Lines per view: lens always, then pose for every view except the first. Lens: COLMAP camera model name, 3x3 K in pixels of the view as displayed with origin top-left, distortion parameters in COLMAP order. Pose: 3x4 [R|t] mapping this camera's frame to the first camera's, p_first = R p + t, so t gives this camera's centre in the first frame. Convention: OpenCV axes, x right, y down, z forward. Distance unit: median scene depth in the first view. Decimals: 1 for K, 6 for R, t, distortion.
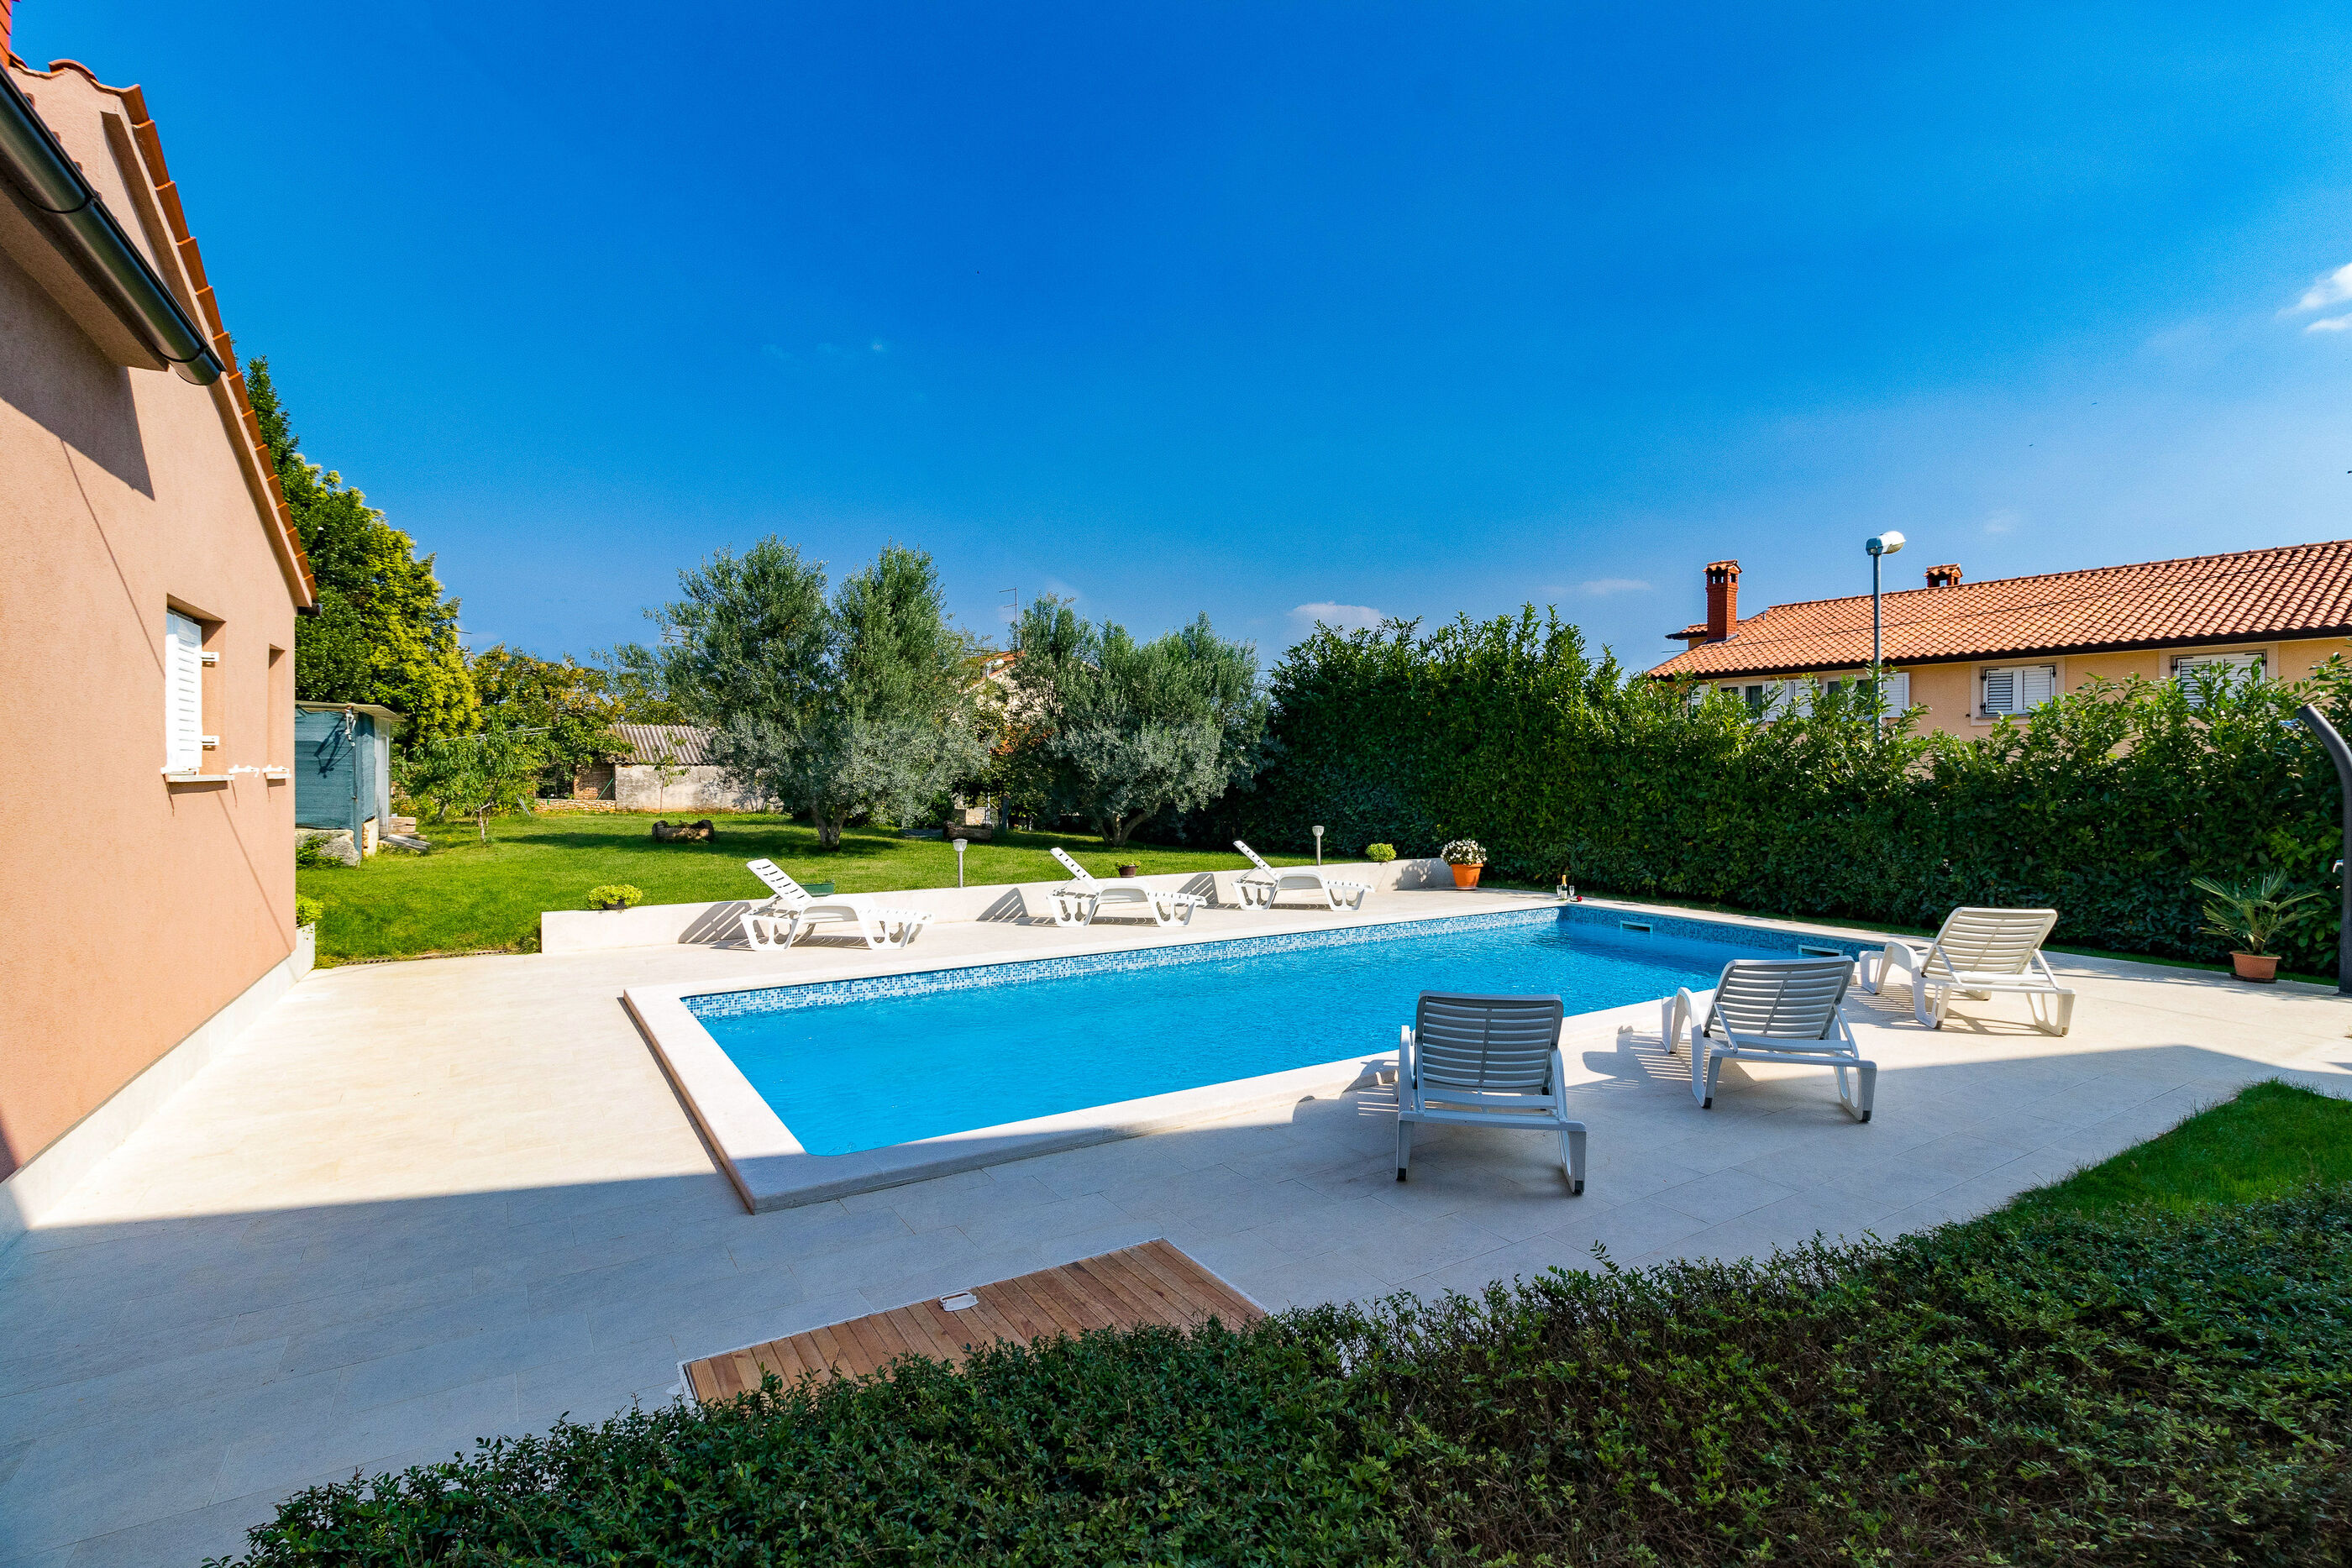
lens RADIAL K [[1096.1, 0, 1183.2], [0, 1096.1, 794.2], [0, 0, 1]] dist [0.001600, -0.000415]
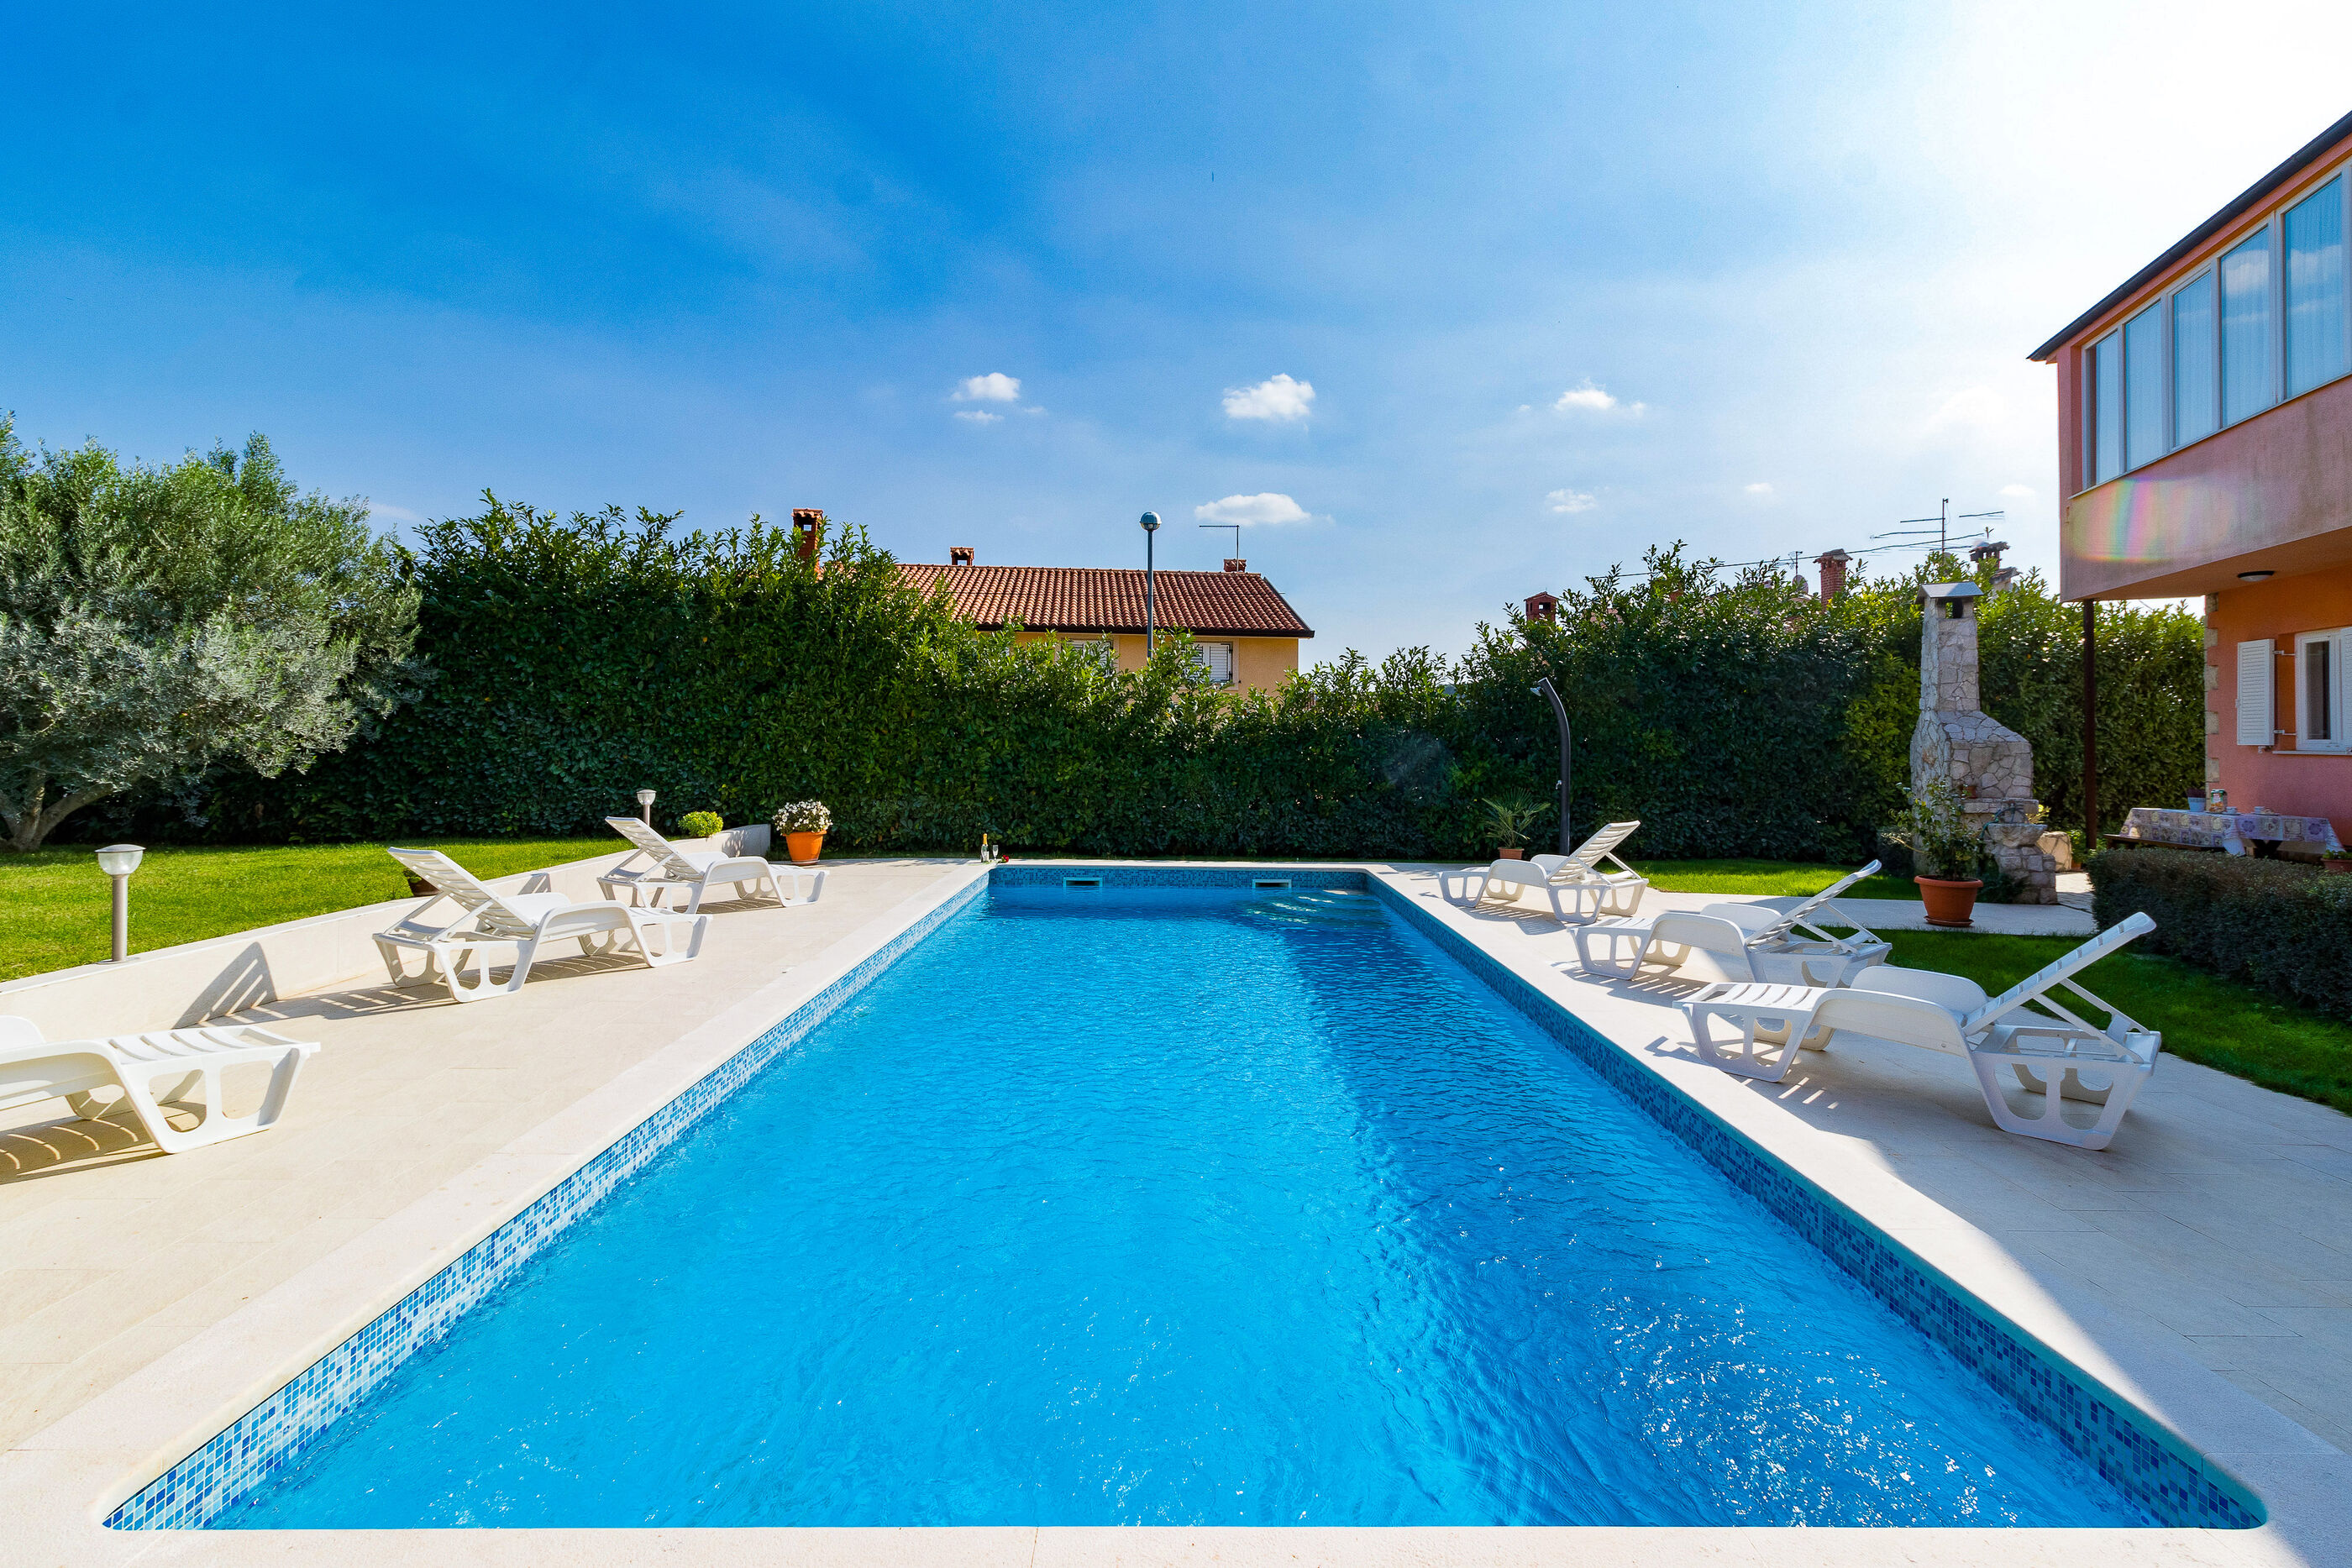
lens RADIAL K [[1104.5, 0, 1186.4], [0, 1104.5, 750.0], [0, 0, 1]] dist [0.002637, -0.000034]
pose [[0.518814, -0.004990, 0.854873, -0.283606], [0.008354, 0.999965, 0.000766, 0.006166], [-0.854847, 0.006744, 0.518837, 0.346930]]
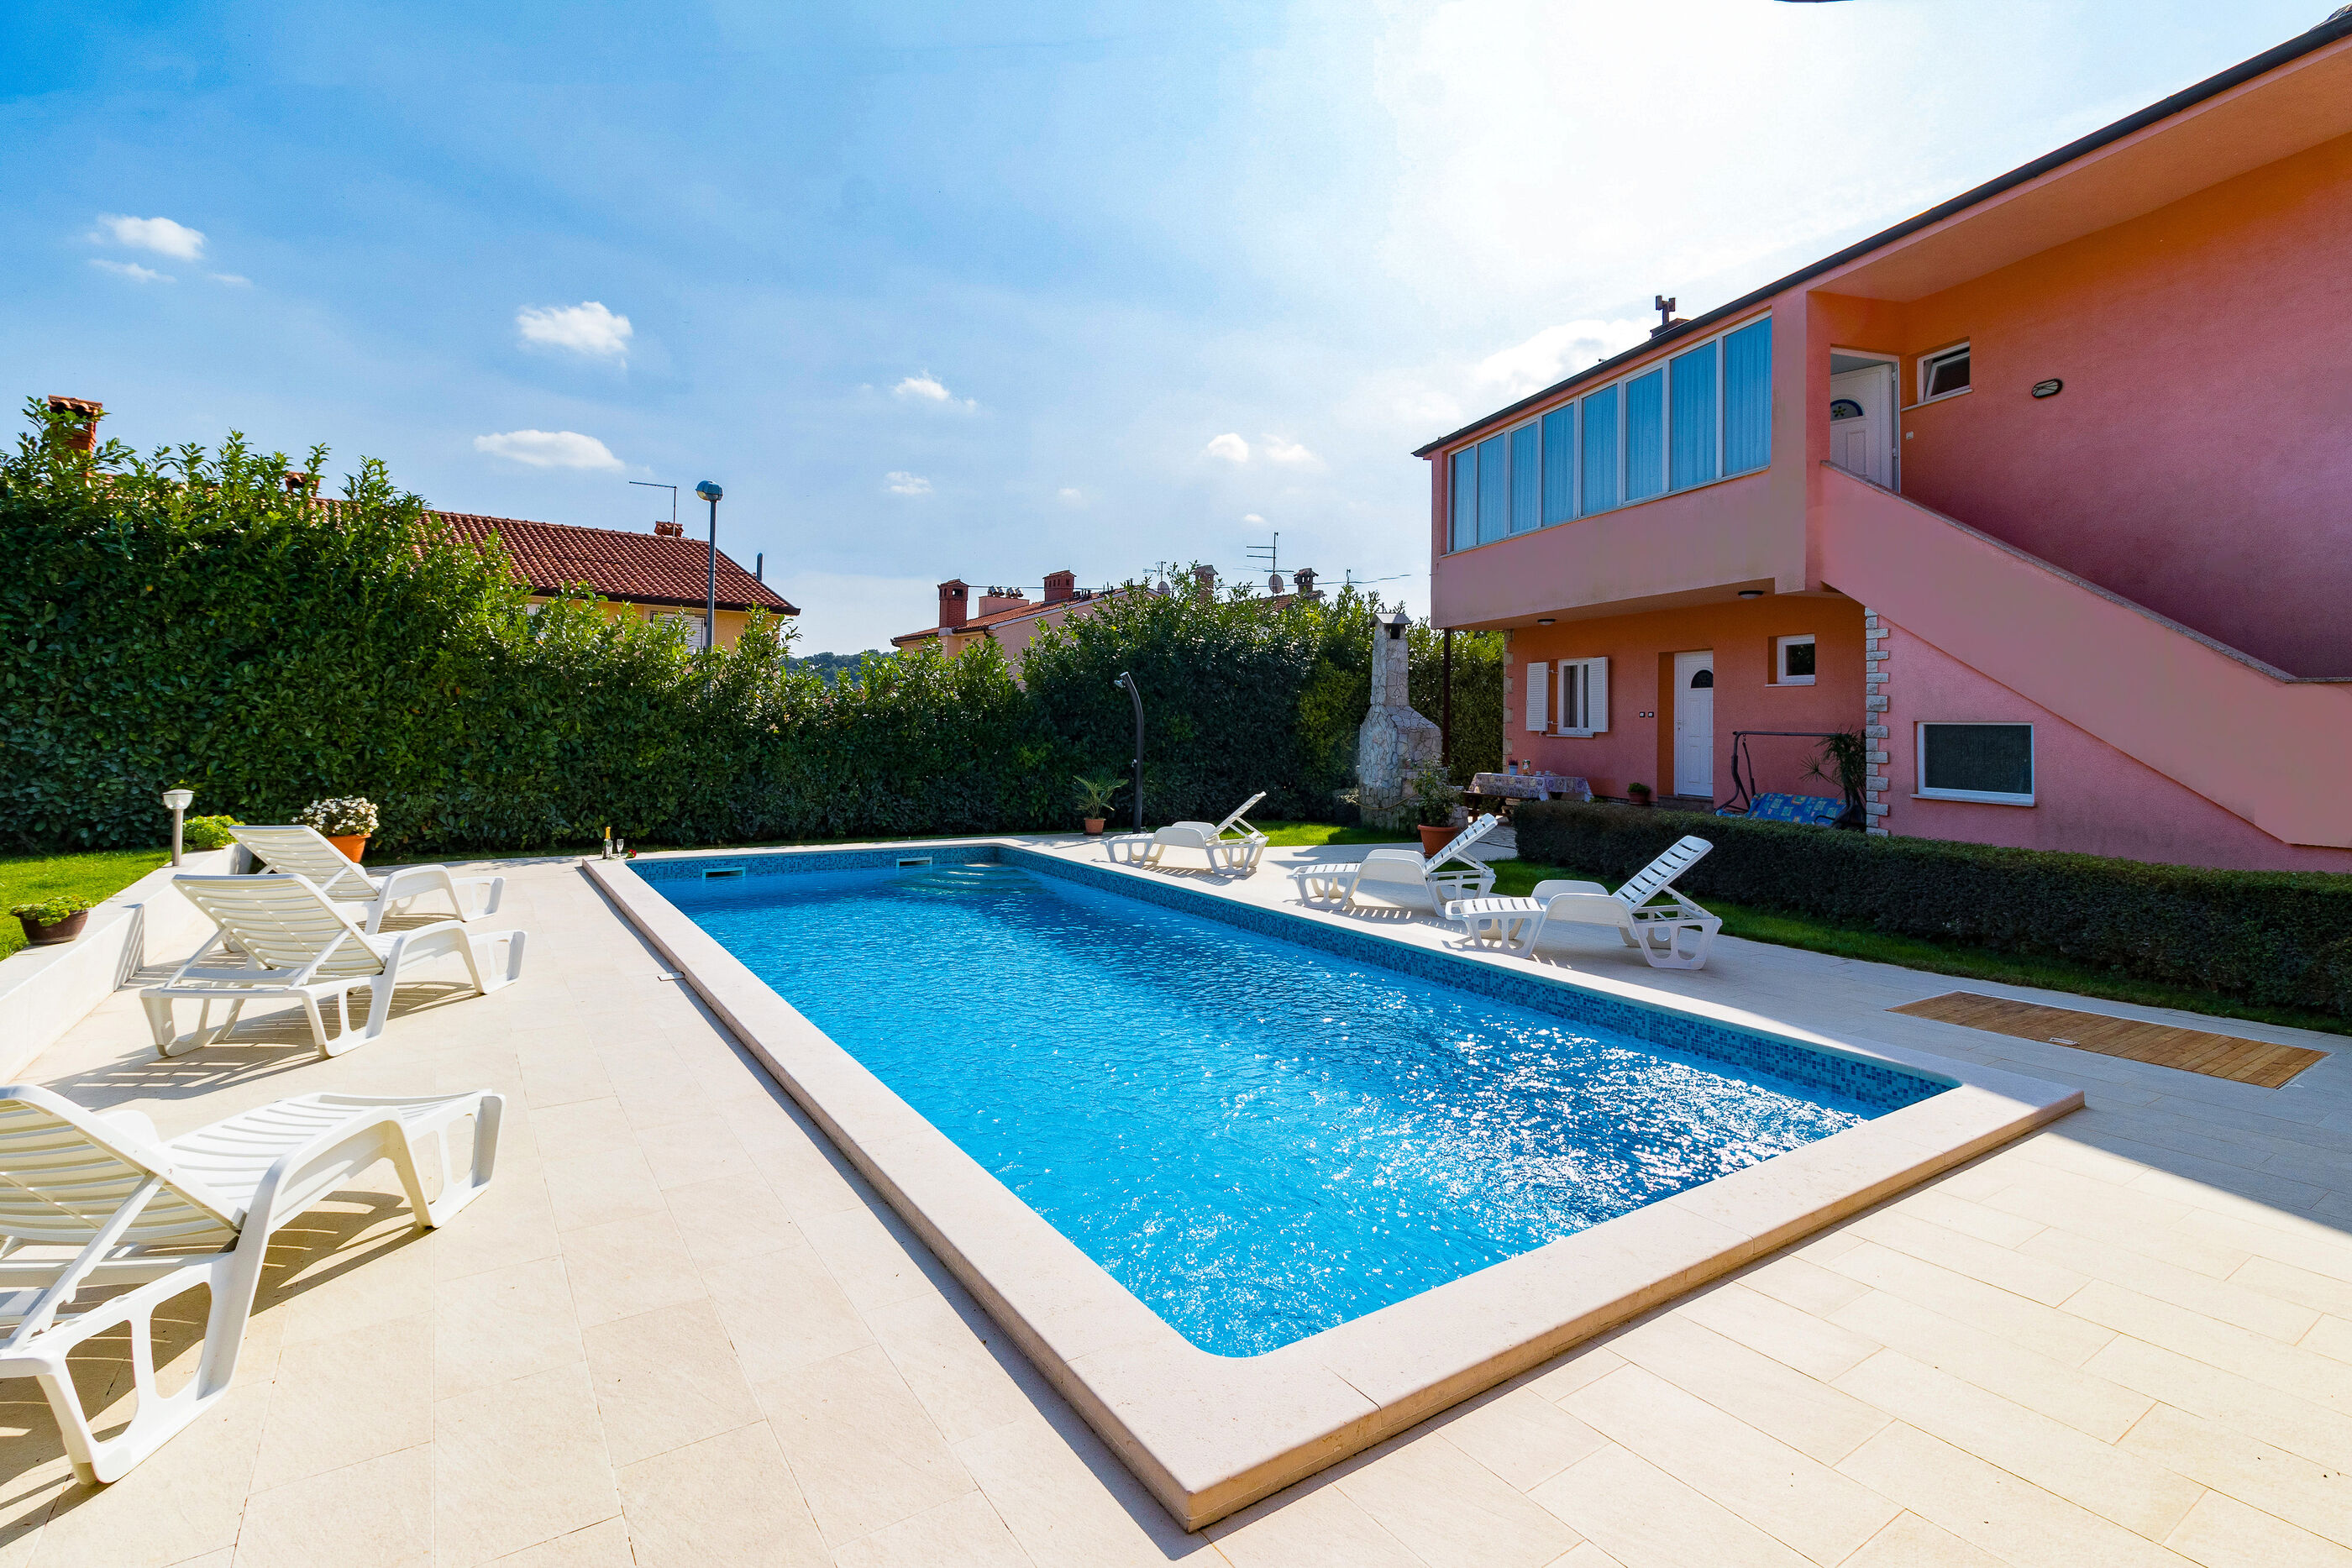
lens RADIAL K [[1103.0, 0, 1166.6], [0, 1103.0, 720.1], [0, 0, 1]] dist [0.010803, 0.000192]
pose [[-0.021268, 0.000065, 0.999774, -0.404730], [0.003201, 0.999995, 0.000003, -0.002576], [-0.999769, 0.003200, -0.021268, 0.526558]]
